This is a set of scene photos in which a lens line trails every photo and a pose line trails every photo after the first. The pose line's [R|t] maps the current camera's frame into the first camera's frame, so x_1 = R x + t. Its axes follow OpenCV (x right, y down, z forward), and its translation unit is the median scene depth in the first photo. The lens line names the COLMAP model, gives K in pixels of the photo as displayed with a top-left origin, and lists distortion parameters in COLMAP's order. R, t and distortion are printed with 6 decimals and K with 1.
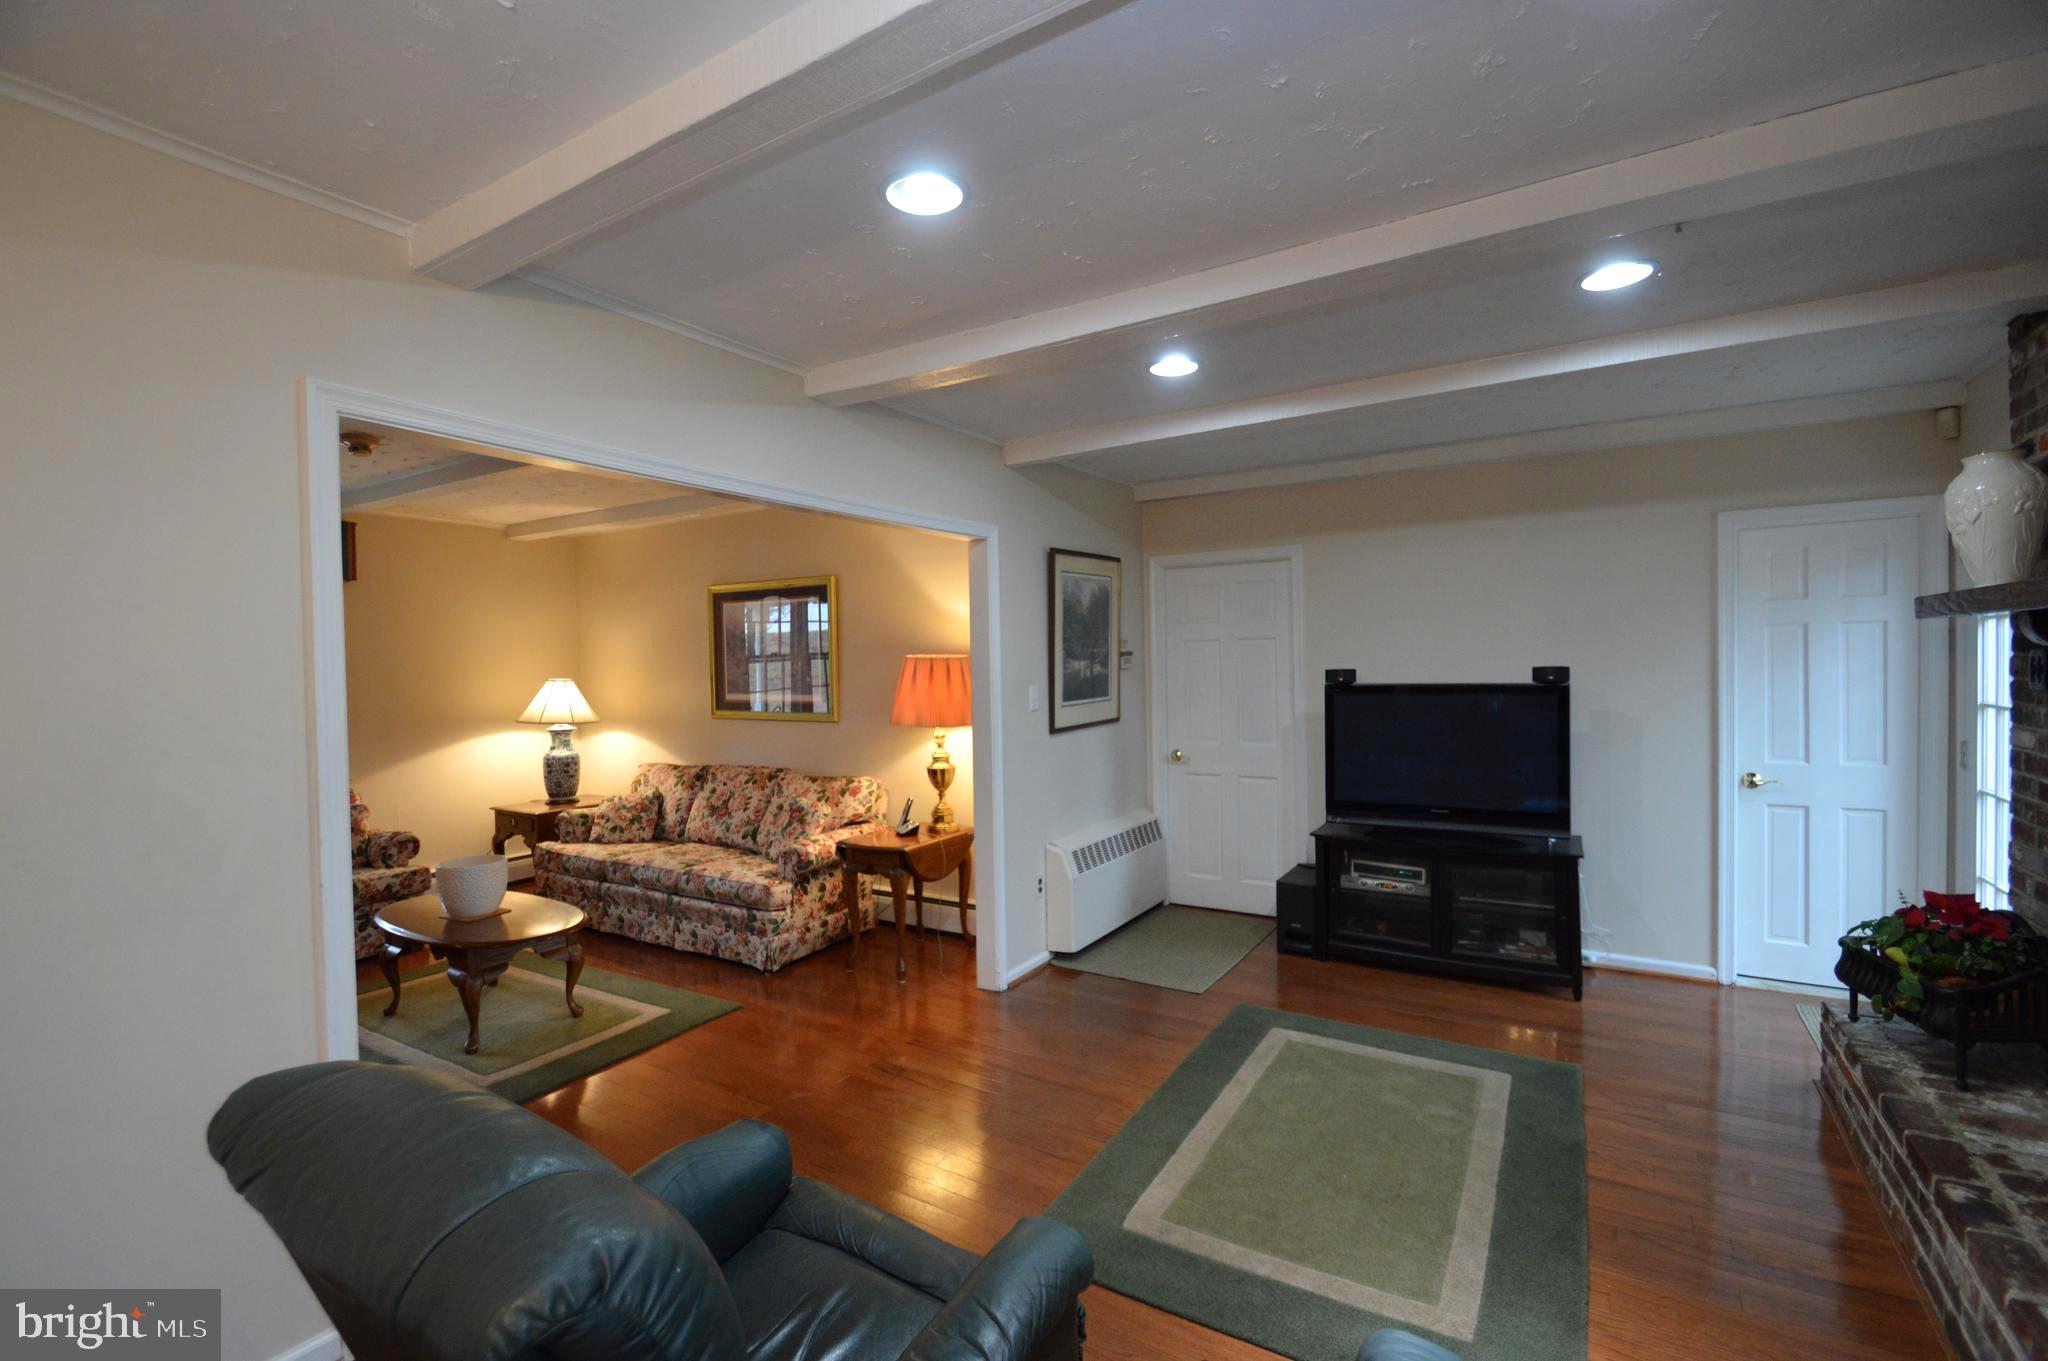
lens RADIAL K [[909.3, 0, 1019.3], [0, 909.3, 682.2], [0, 0, 1]] dist [0.020994, -0.020018]
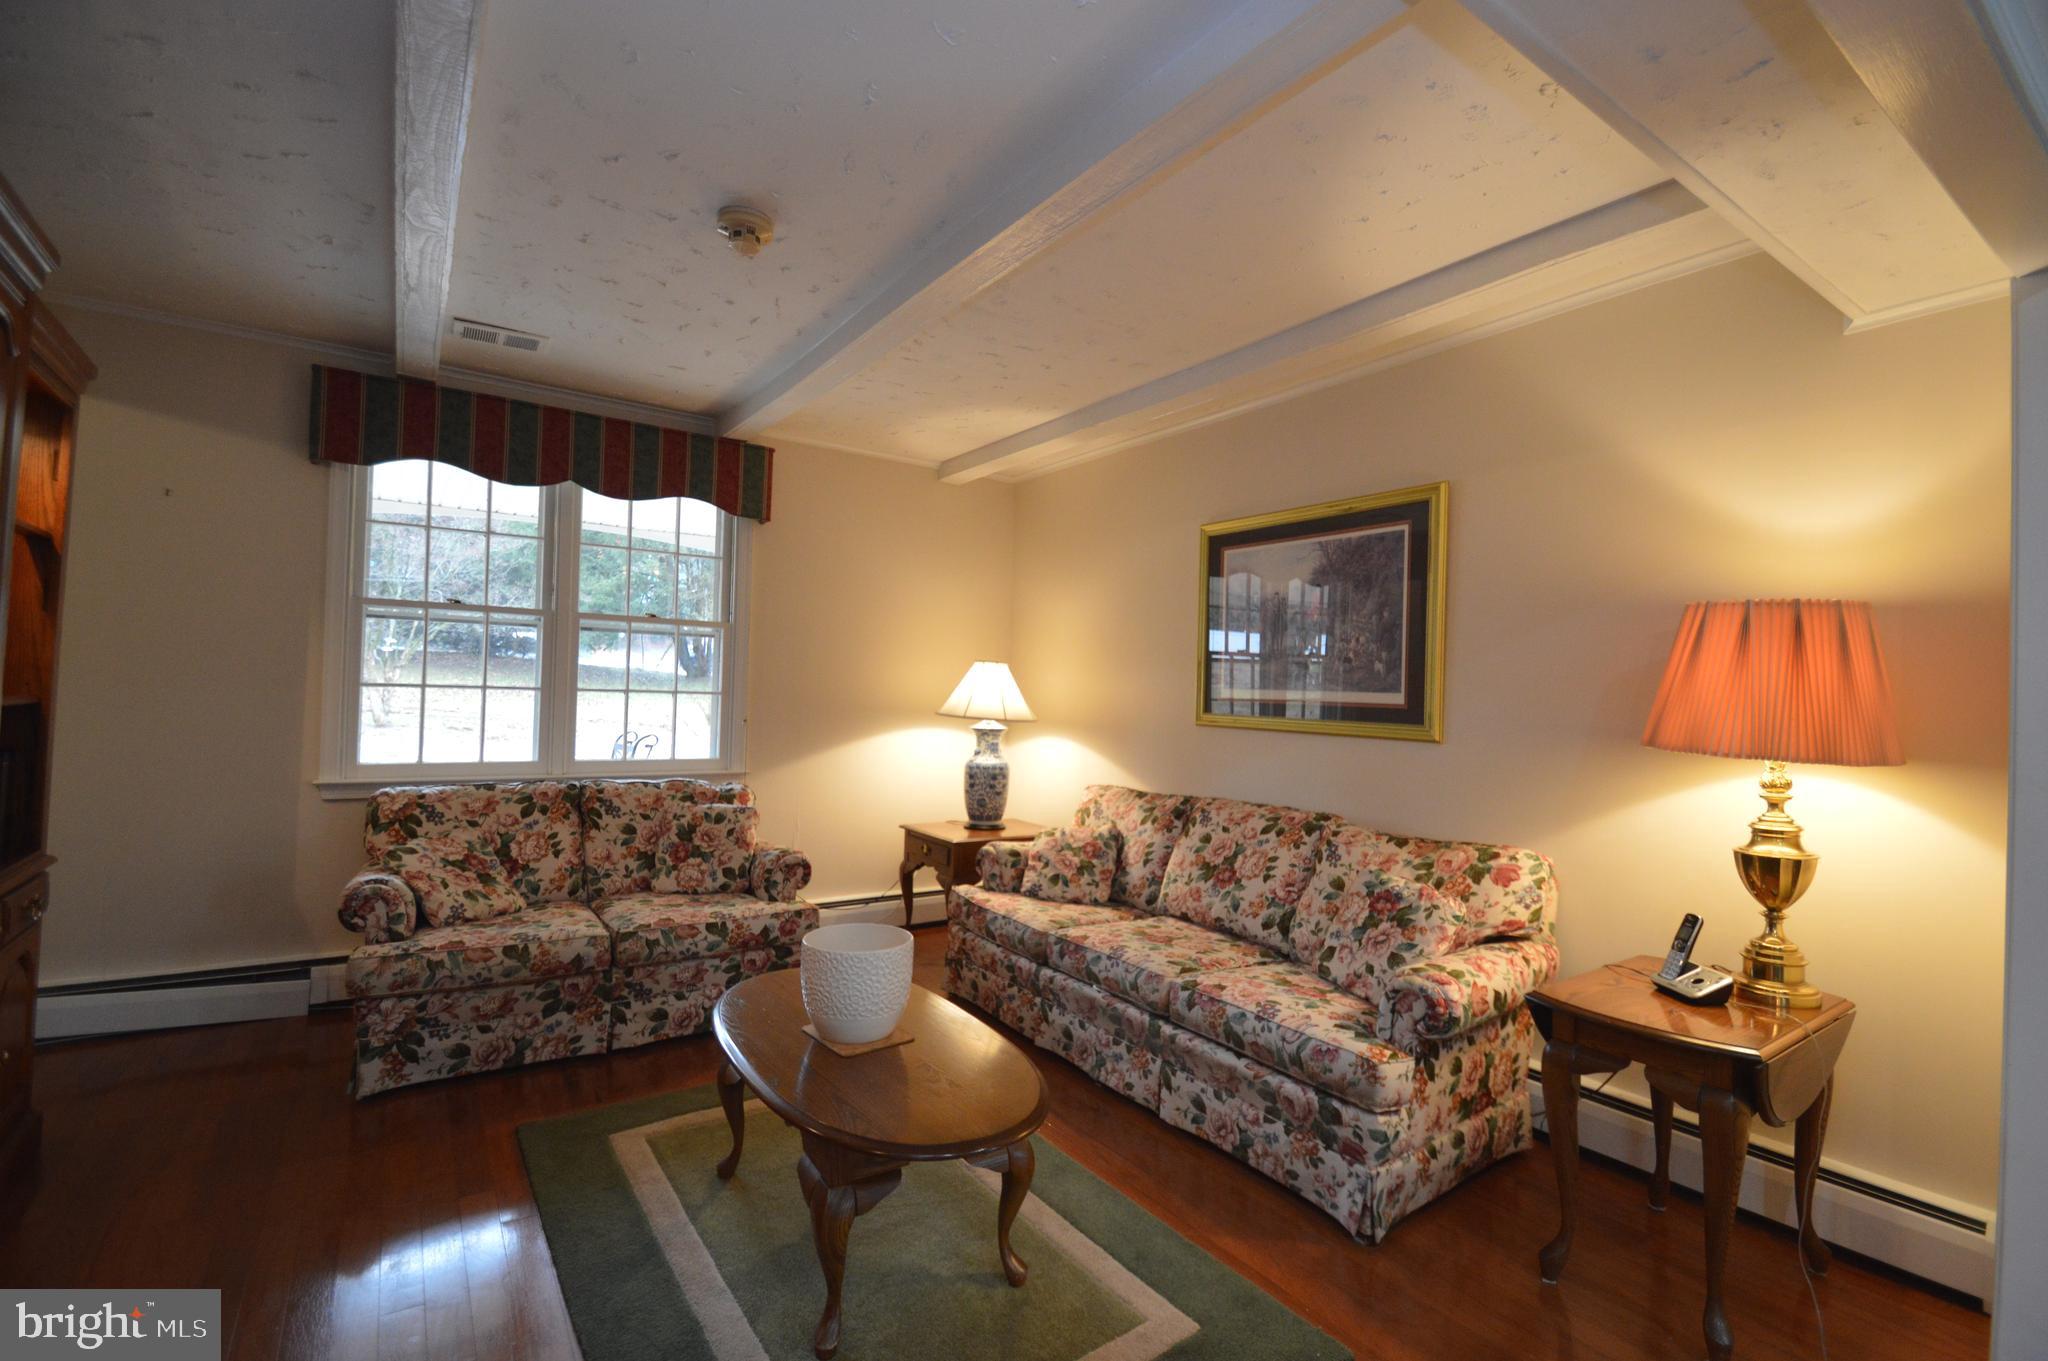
lens RADIAL K [[909.3, 0, 1019.3], [0, 909.3, 682.2], [0, 0, 1]] dist [0.020994, -0.020018]
pose [[0.916413, 0.040861, -0.398143, -0.238628], [-0.055445, 0.998144, -0.025179, 0.039811], [0.396375, 0.045149, 0.916978, 0.423975]]
